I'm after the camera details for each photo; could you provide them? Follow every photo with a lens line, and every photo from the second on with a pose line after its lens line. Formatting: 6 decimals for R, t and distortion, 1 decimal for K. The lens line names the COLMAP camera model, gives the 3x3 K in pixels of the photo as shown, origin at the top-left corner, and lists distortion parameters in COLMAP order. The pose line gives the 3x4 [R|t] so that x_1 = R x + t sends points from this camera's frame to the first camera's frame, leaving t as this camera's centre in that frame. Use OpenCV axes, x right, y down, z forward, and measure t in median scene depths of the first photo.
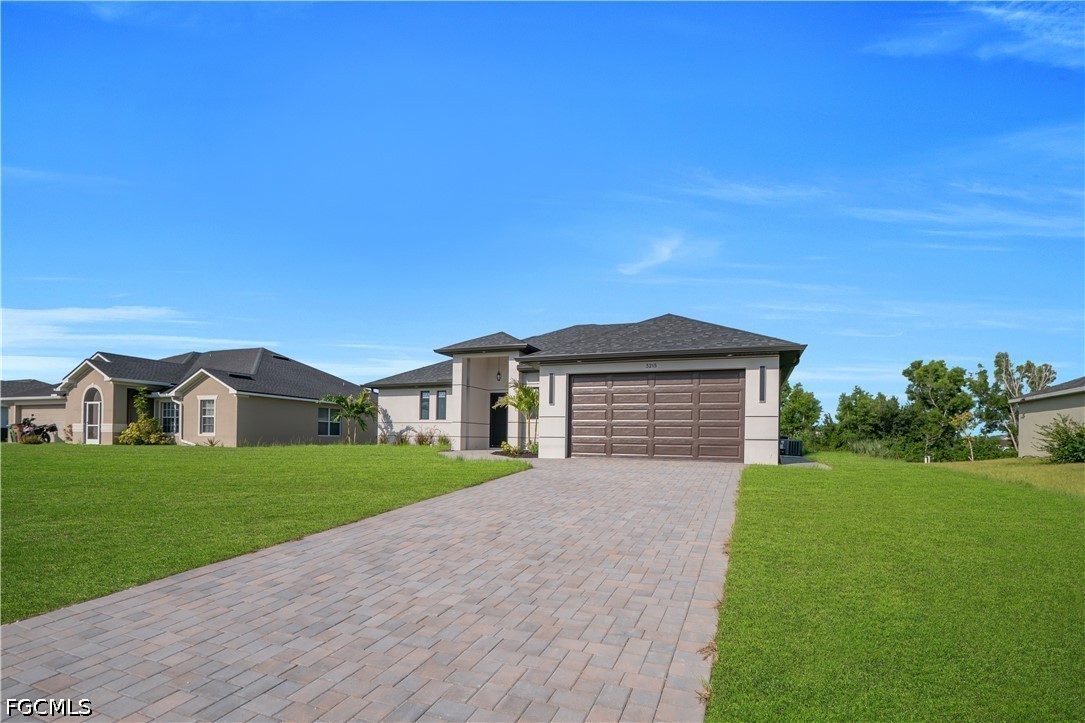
lens RADIAL K [[526.7, 0, 541.1], [0, 526.7, 438.5], [0, 0, 1]] dist [-0.037337, 0.000125]
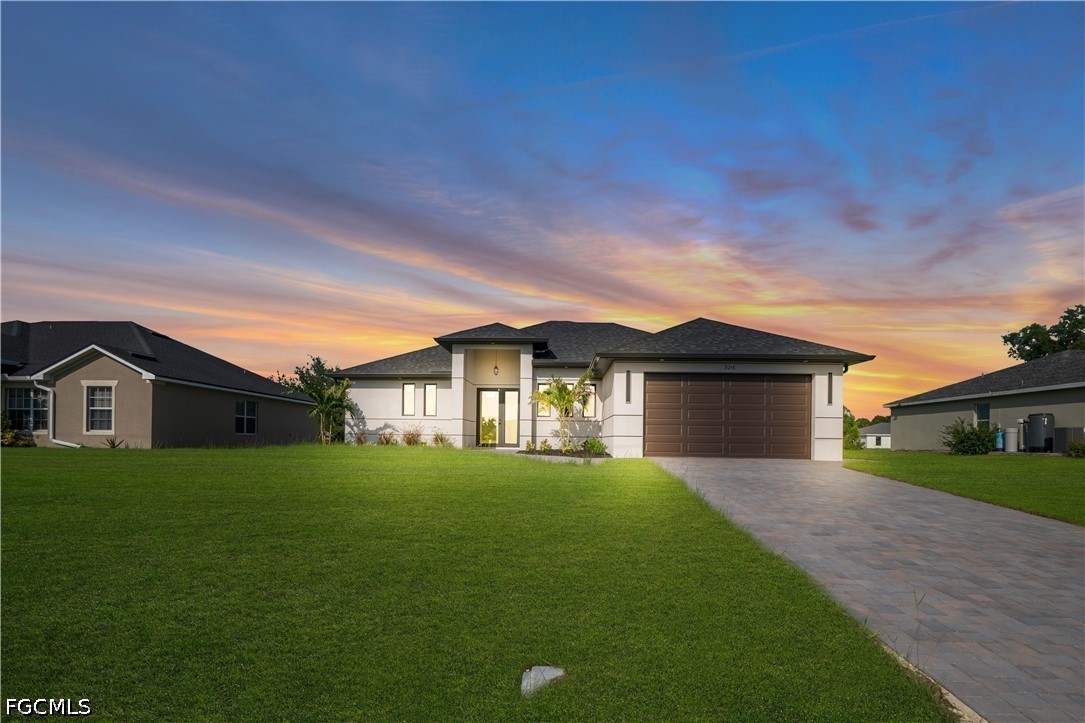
lens RADIAL K [[526.7, 0, 541.1], [0, 526.7, 438.5], [0, 0, 1]] dist [-0.037337, 0.000125]
pose [[0.941868, -0.003023, 0.335969, -0.306521], [0.001180, 0.999983, 0.005689, -0.002667], [-0.335980, -0.004962, 0.941856, 0.091703]]
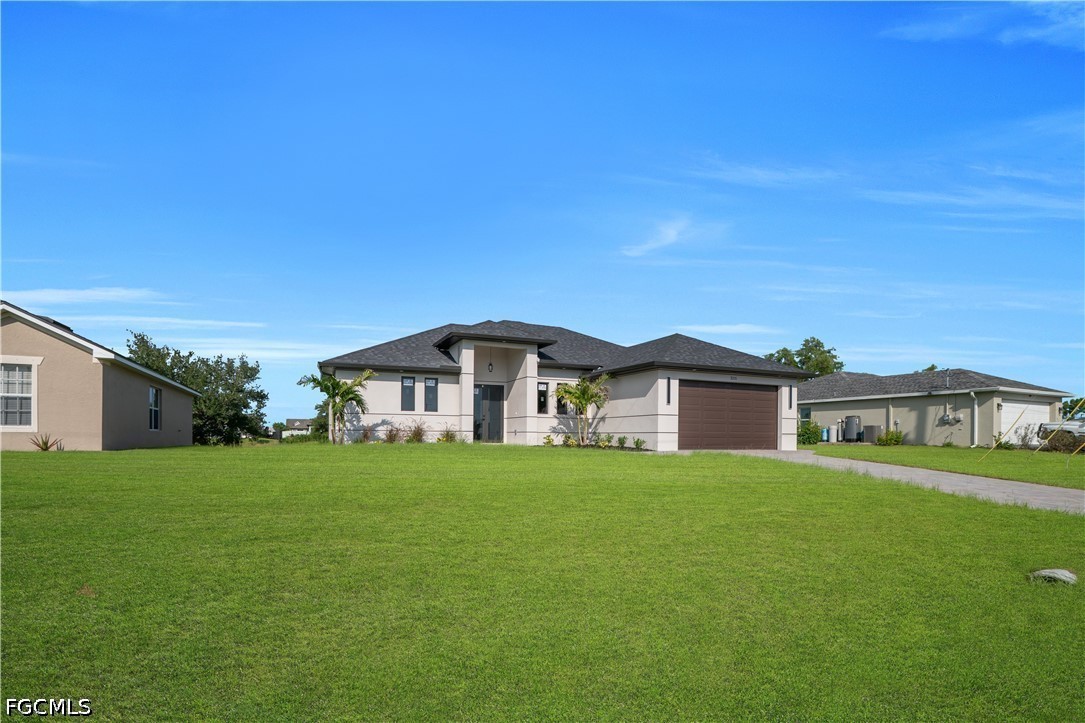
lens RADIAL K [[526.7, 0, 541.1], [0, 526.7, 438.5], [0, 0, 1]] dist [-0.037337, 0.000125]
pose [[0.699523, -0.014093, 0.714471, -0.665796], [0.001027, 0.999824, 0.018717, -0.007808], [-0.714609, -0.012359, 0.699415, 0.263924]]
